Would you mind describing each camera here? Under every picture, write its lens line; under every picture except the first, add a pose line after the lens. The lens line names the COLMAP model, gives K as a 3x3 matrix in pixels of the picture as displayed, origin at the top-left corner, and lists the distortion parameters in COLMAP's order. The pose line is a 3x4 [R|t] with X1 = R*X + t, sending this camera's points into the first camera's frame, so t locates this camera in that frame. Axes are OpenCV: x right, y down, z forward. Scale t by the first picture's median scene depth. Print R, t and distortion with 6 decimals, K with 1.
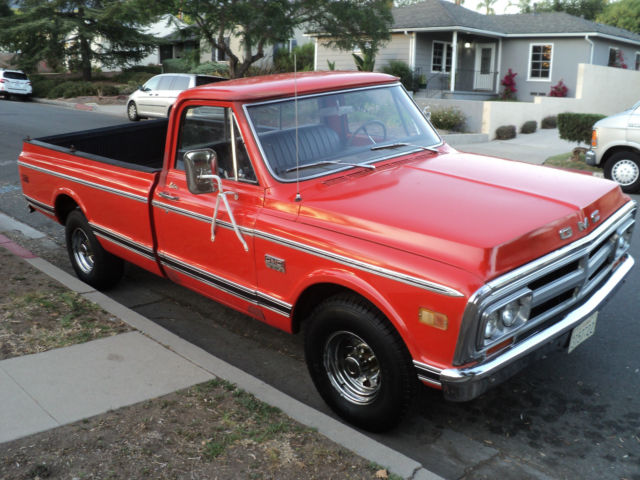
lens RADIAL K [[655.5, 0, 320.0], [0, 655.5, 240.0], [0, 0, 1]] dist [-0.208327, 0.257537]
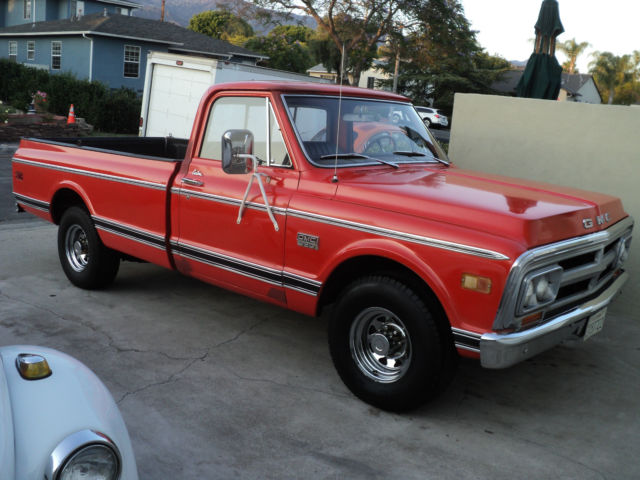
lens RADIAL K [[655.5, 0, 320.0], [0, 655.5, 240.0], [0, 0, 1]] dist [-0.208327, 0.257537]
pose [[0.992605, 0.077374, 0.093531, -0.140911], [-0.065579, 0.990212, -0.123203, 0.154168], [-0.102149, 0.116158, 0.987964, -0.014381]]
